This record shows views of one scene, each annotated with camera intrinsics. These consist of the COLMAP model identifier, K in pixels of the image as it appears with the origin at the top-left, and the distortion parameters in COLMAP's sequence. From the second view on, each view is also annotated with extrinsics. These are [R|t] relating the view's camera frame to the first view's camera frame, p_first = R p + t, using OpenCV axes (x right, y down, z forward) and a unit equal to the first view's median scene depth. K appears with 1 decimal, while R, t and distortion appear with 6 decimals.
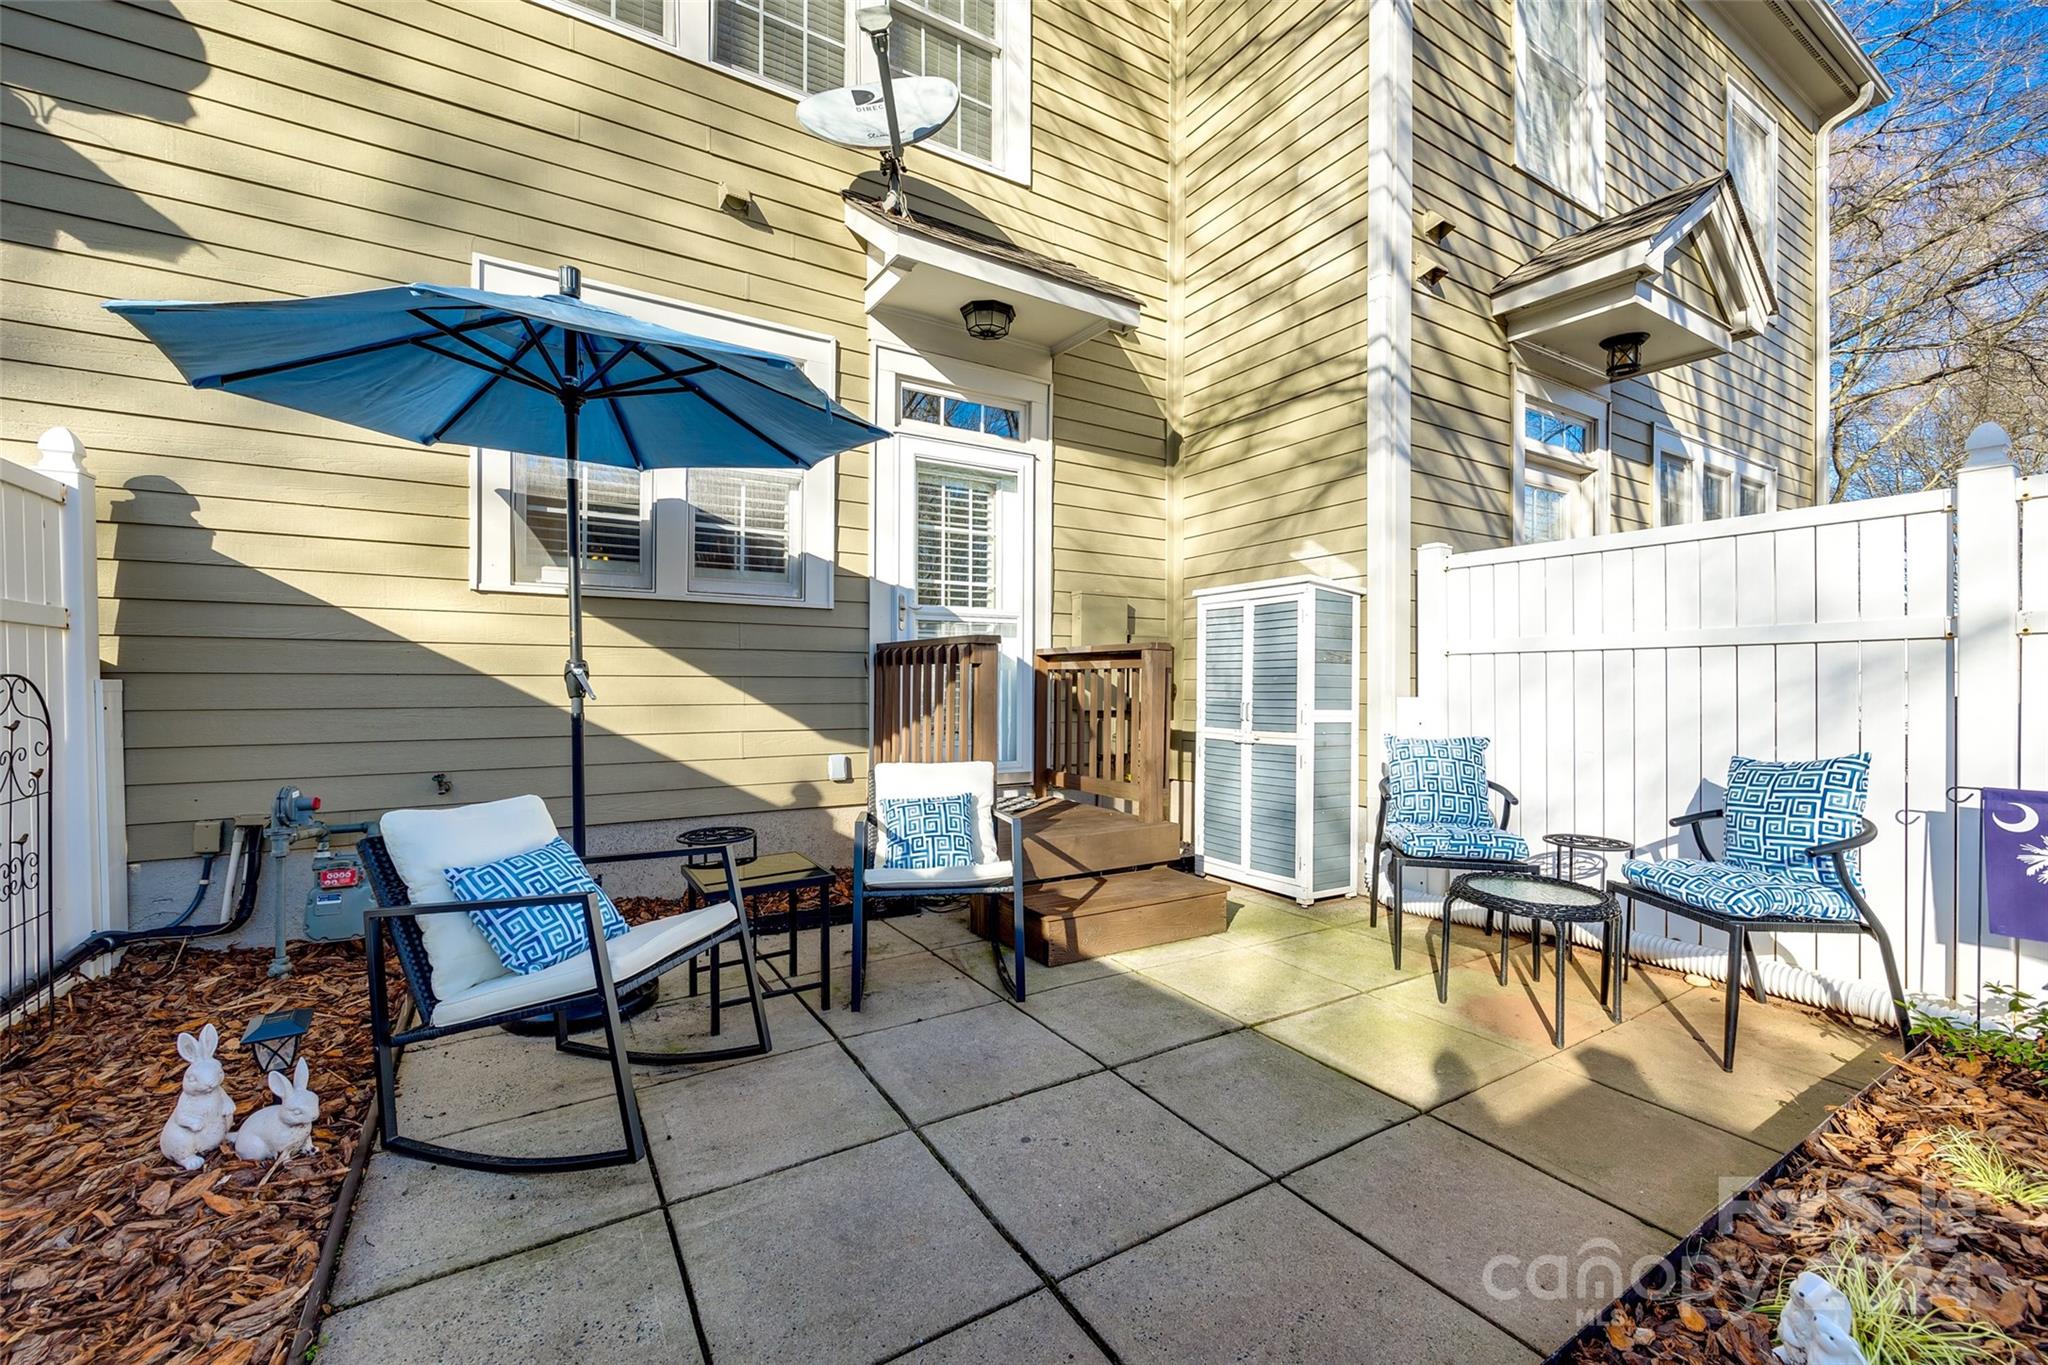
lens RADIAL K [[827.0, 0, 1017.4], [0, 827.0, 687.5], [0, 0, 1]] dist [0.001129, 0.000012]
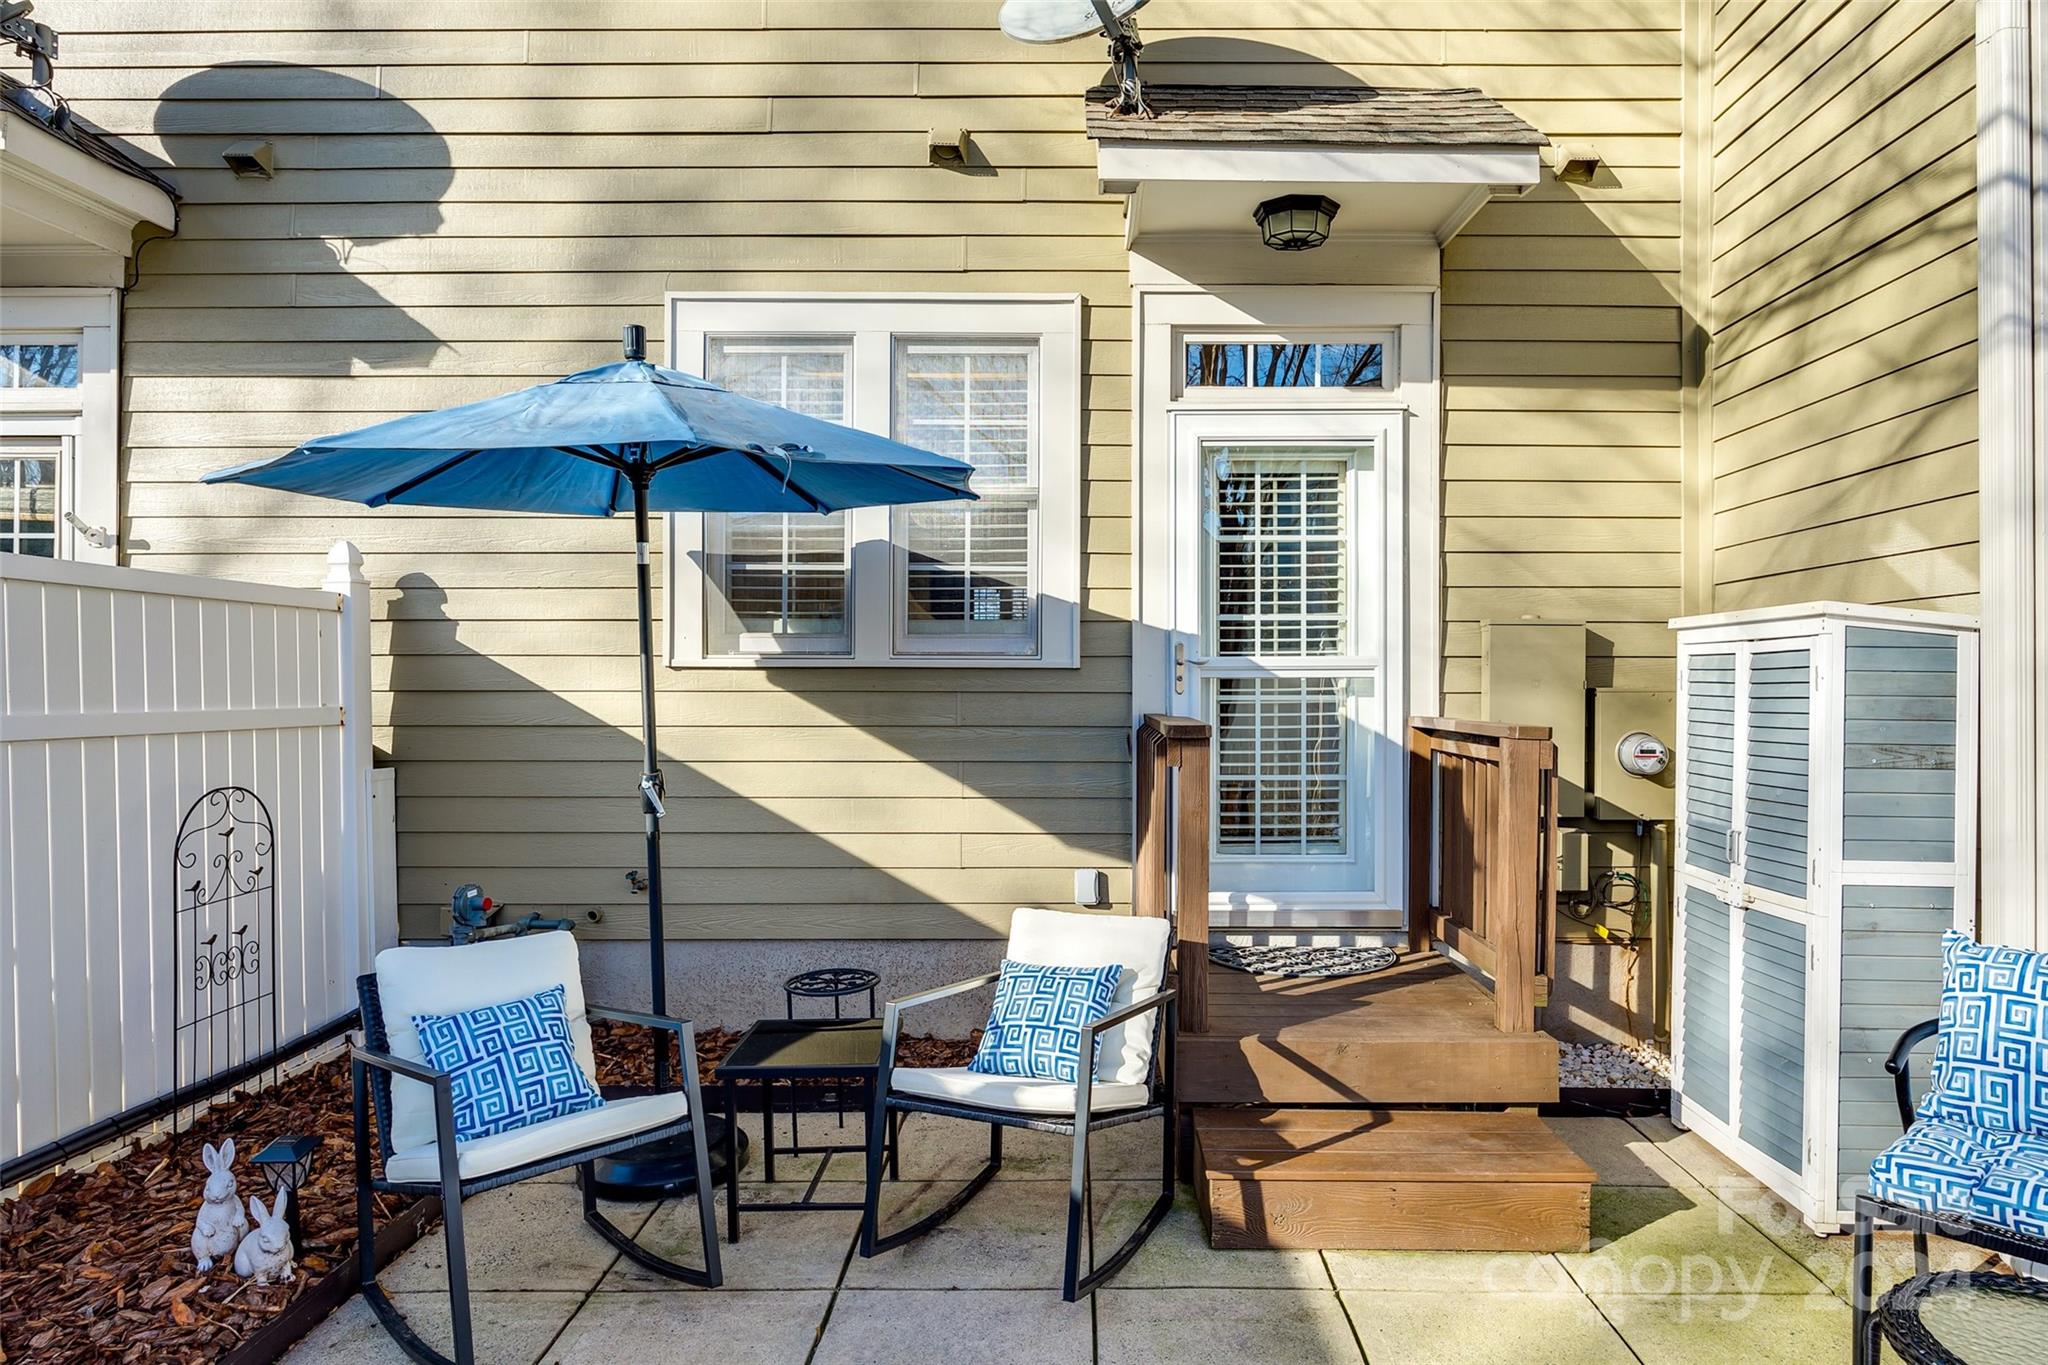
lens RADIAL K [[1187.1, 0, 1022.0], [0, 1187.1, 702.6], [0, 0, 1]] dist [-0.015824, 0.002139]
pose [[0.853055, 0.001233, -0.521820, 0.279873], [-0.001349, 0.999999, 0.000157, -0.065476], [0.521820, 0.000570, 0.853055, 0.087487]]
